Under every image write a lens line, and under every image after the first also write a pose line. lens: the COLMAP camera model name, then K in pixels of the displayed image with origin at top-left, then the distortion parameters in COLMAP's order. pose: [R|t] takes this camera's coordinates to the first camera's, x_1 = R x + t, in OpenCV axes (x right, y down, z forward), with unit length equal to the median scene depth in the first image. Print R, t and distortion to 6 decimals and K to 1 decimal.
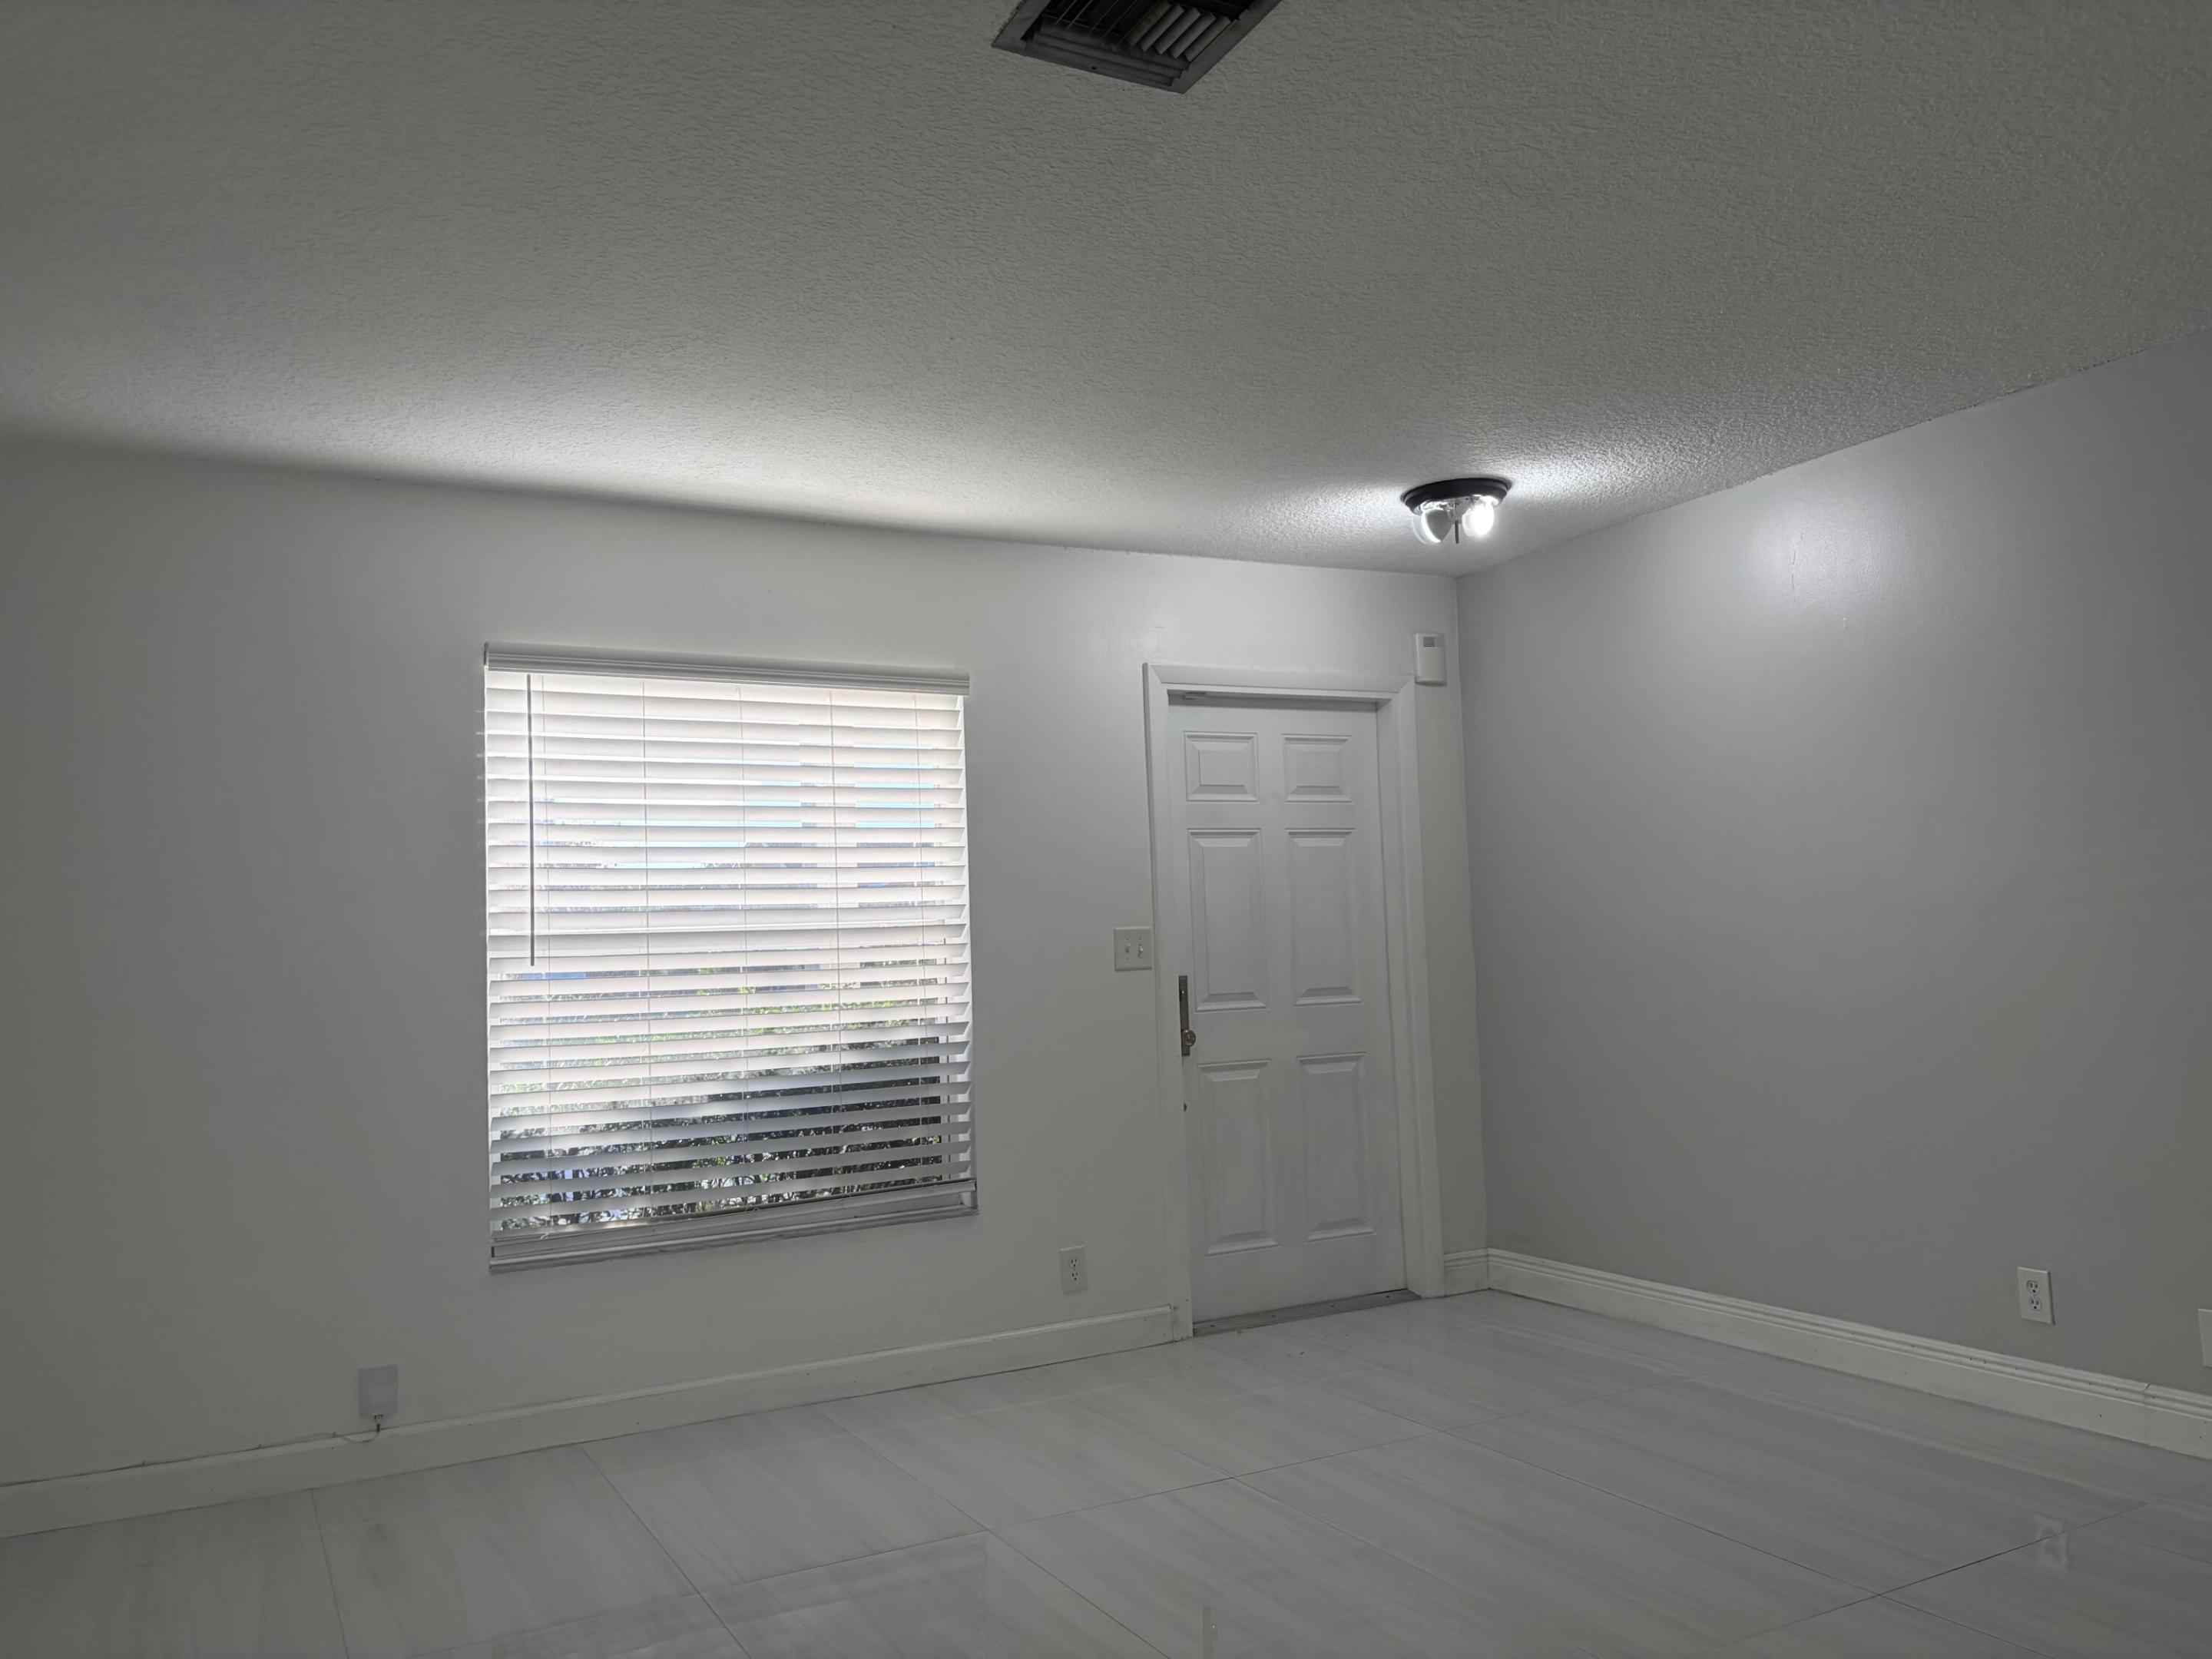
lens RADIAL K [[1622.2, 0, 1106.5], [0, 1622.2, 768.8], [0, 0, 1]] dist [0.035539, -0.085473]
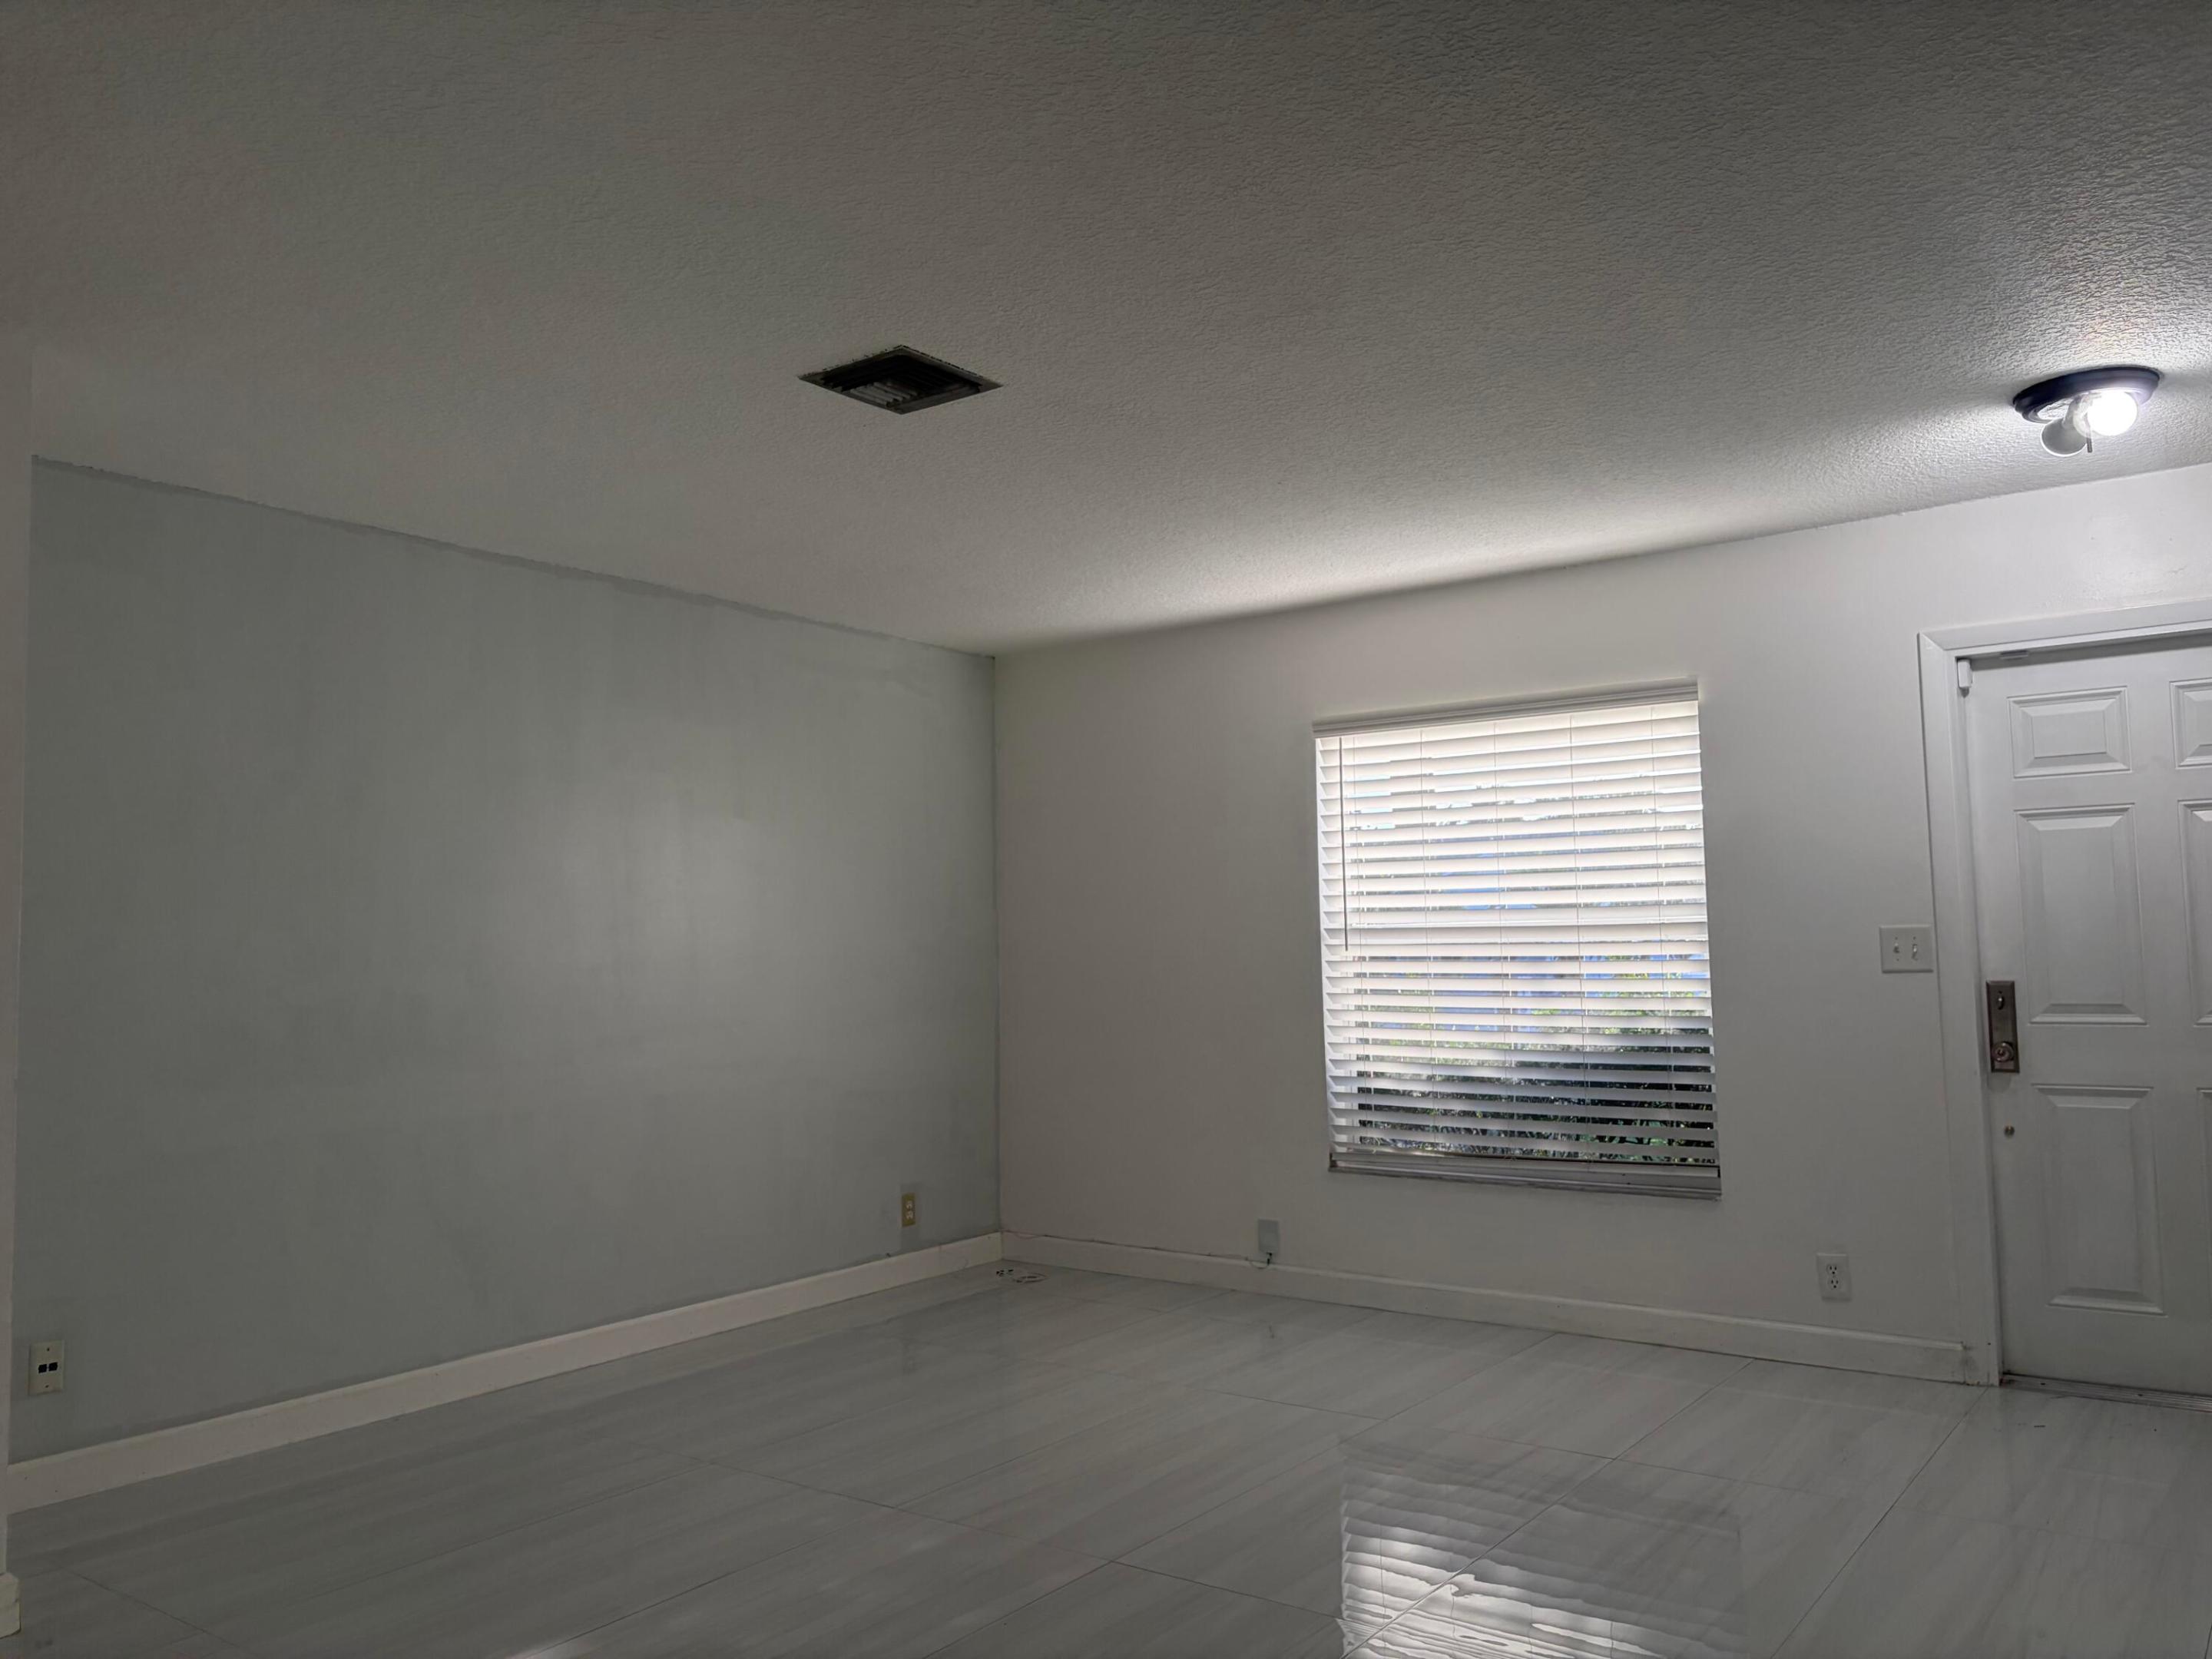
lens RADIAL K [[1633.6, 0, 1100.0], [0, 1633.6, 759.1], [0, 0, 1]] dist [0.041983, -0.087394]
pose [[0.416416, -0.077533, -0.905862, 0.760289], [0.099121, 0.994290, -0.039536, -0.004844], [0.903755, -0.073326, 0.421723, 0.229659]]
